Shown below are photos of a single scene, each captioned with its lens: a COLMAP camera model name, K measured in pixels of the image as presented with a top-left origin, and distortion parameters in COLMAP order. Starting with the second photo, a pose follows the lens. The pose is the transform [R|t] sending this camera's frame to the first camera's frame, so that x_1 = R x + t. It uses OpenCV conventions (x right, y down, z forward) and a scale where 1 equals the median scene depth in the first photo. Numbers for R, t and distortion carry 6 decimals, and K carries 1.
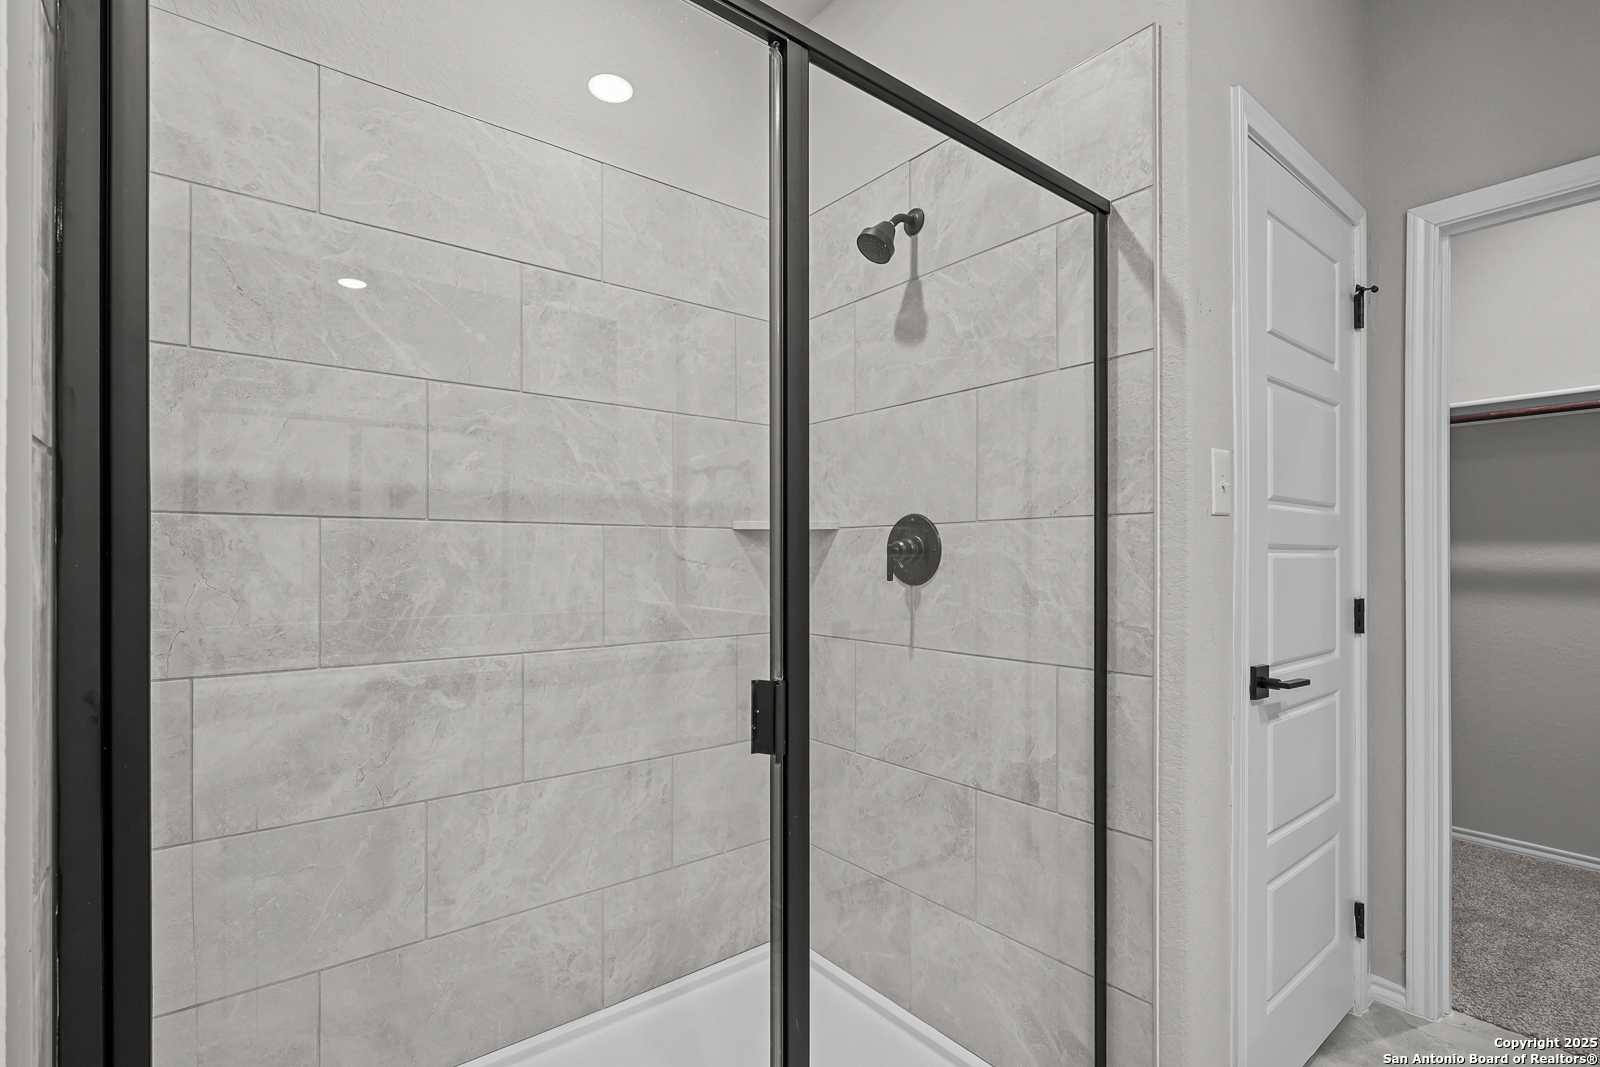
lens RADIAL K [[736.2, 0, 763.7], [0, 736.2, 558.3], [0, 0, 1]] dist [-0.006589, 0.002340]
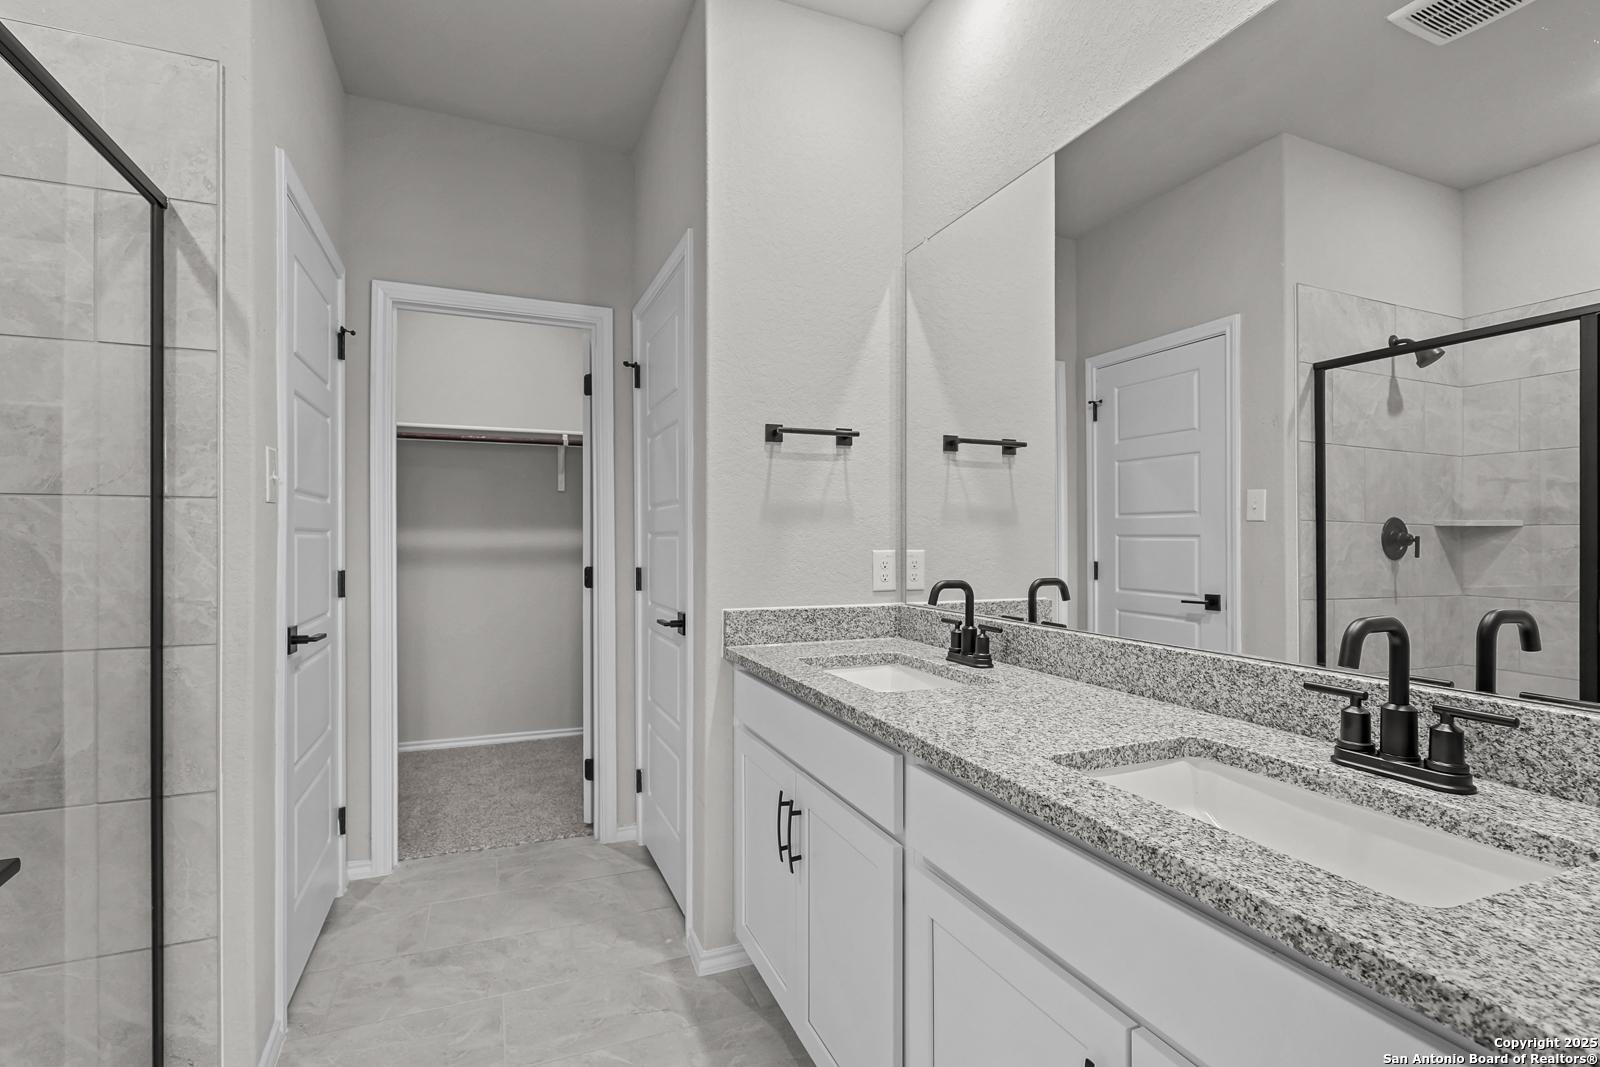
lens RADIAL K [[736.2, 0, 857.1], [0, 736.2, 543.3], [0, 0, 1]] dist [-0.006589, 0.002340]
pose [[0.182592, -0.004877, 0.983177, -0.374373], [0.000005, 0.999988, 0.004960, 0.002130], [-0.983189, -0.000901, 0.182590, -0.157148]]
